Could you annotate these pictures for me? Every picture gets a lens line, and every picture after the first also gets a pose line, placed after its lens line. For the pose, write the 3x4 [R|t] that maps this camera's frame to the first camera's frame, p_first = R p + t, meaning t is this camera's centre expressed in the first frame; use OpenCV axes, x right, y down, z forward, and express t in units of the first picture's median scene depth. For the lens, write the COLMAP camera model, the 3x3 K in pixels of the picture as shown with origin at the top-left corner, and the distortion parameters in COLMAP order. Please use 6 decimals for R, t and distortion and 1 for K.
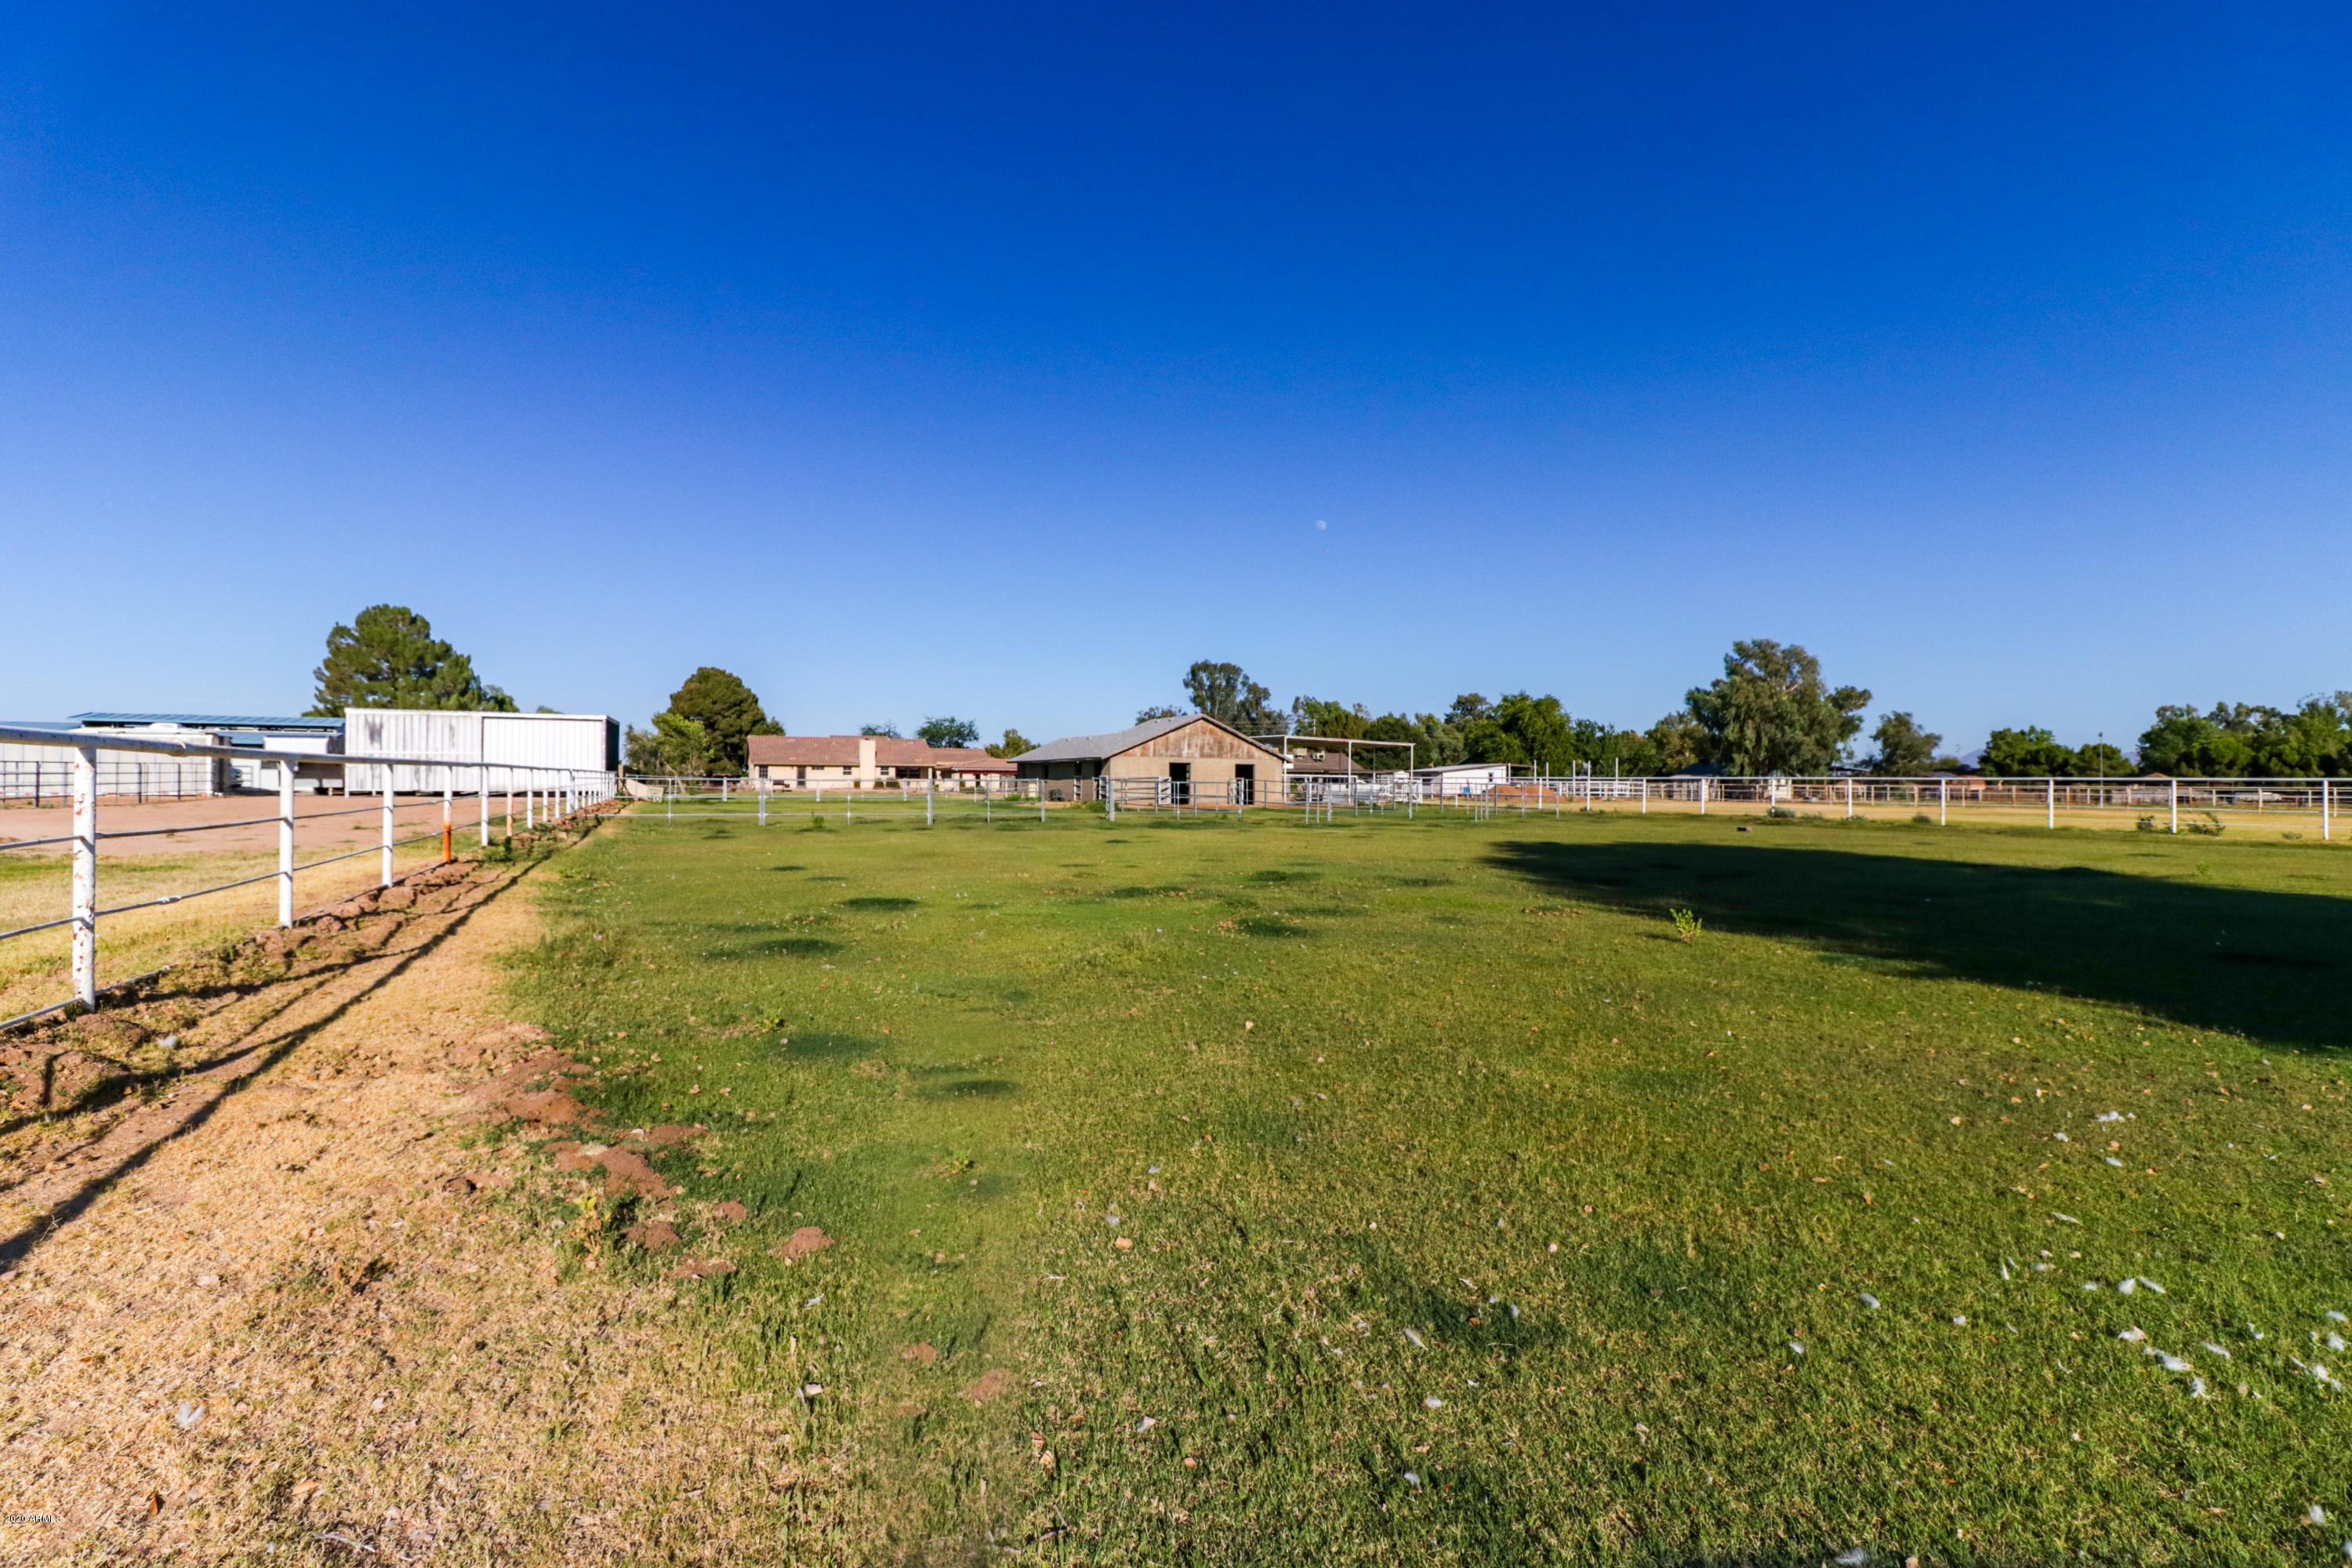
lens RADIAL K [[1108.8, 0, 1174.2], [0, 1108.8, 792.2], [0, 0, 1]] dist [0.014954, -0.007817]
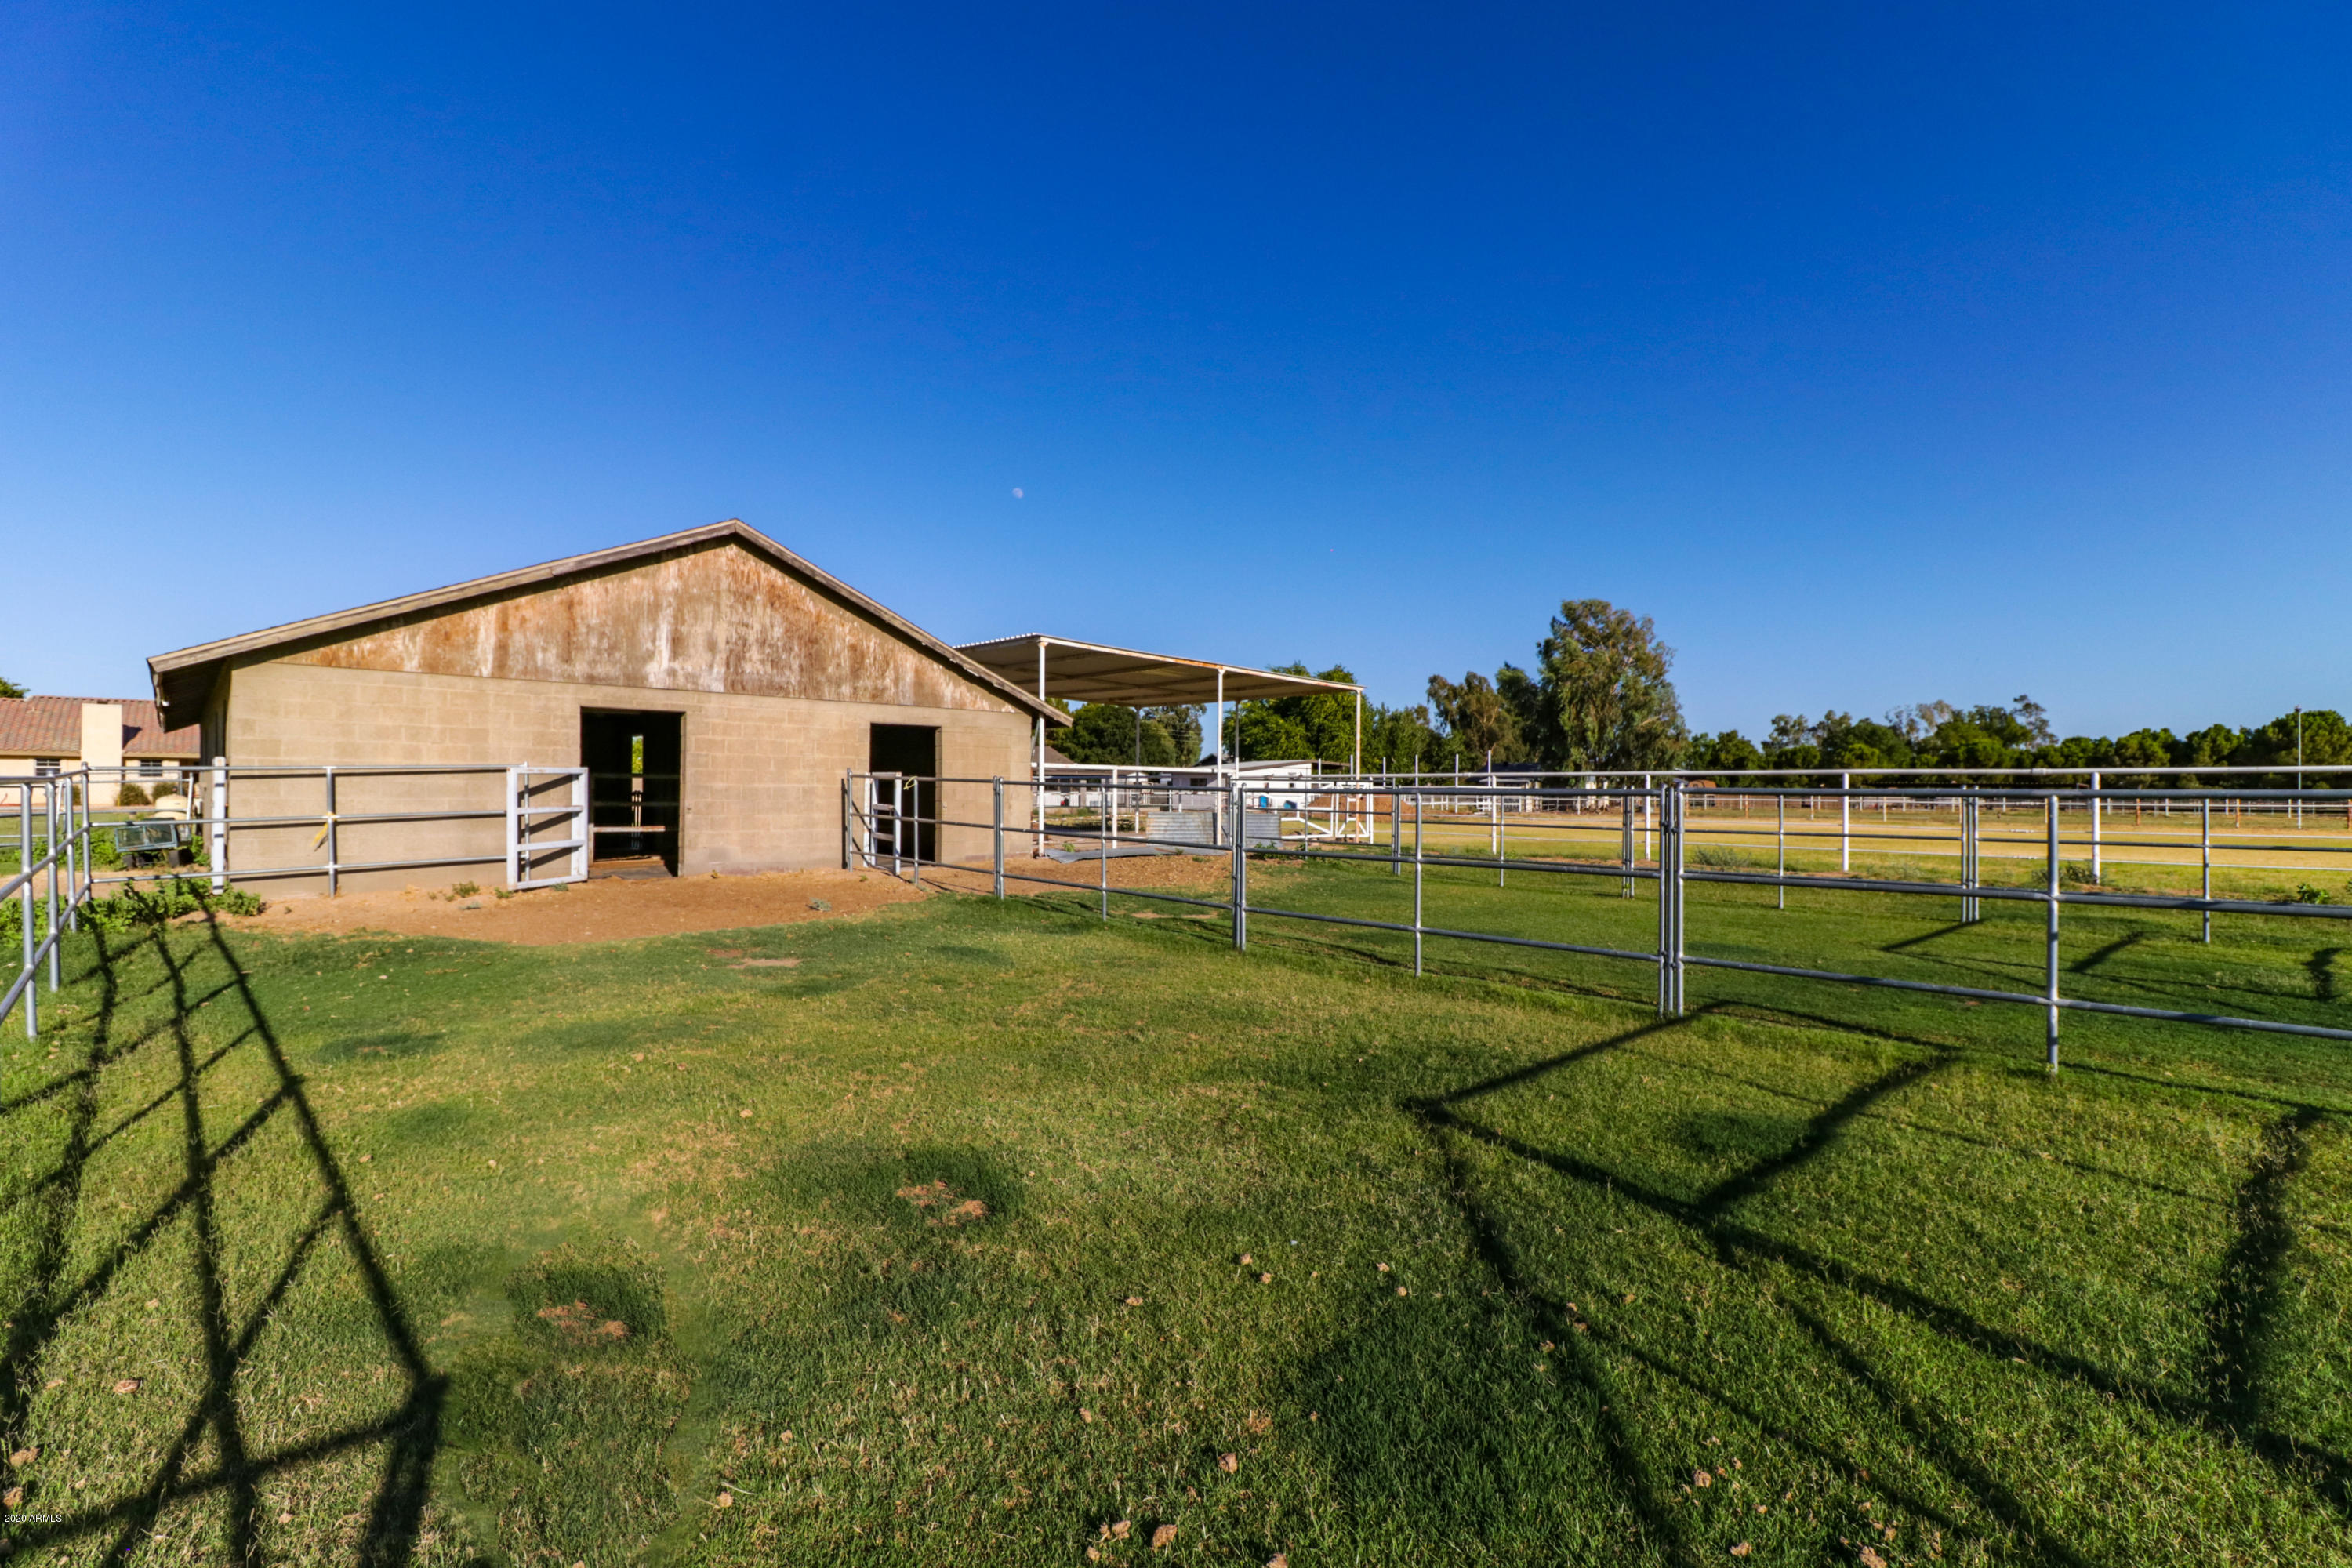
lens RADIAL K [[1108.8, 0, 1172.1], [0, 1108.8, 782.8], [0, 0, 1]] dist [0.014954, -0.007817]
pose [[0.953815, -0.000804, 0.300393, 0.023874], [0.005067, 0.999897, -0.013414, -0.003325], [-0.300351, 0.014317, 0.953721, 0.389713]]
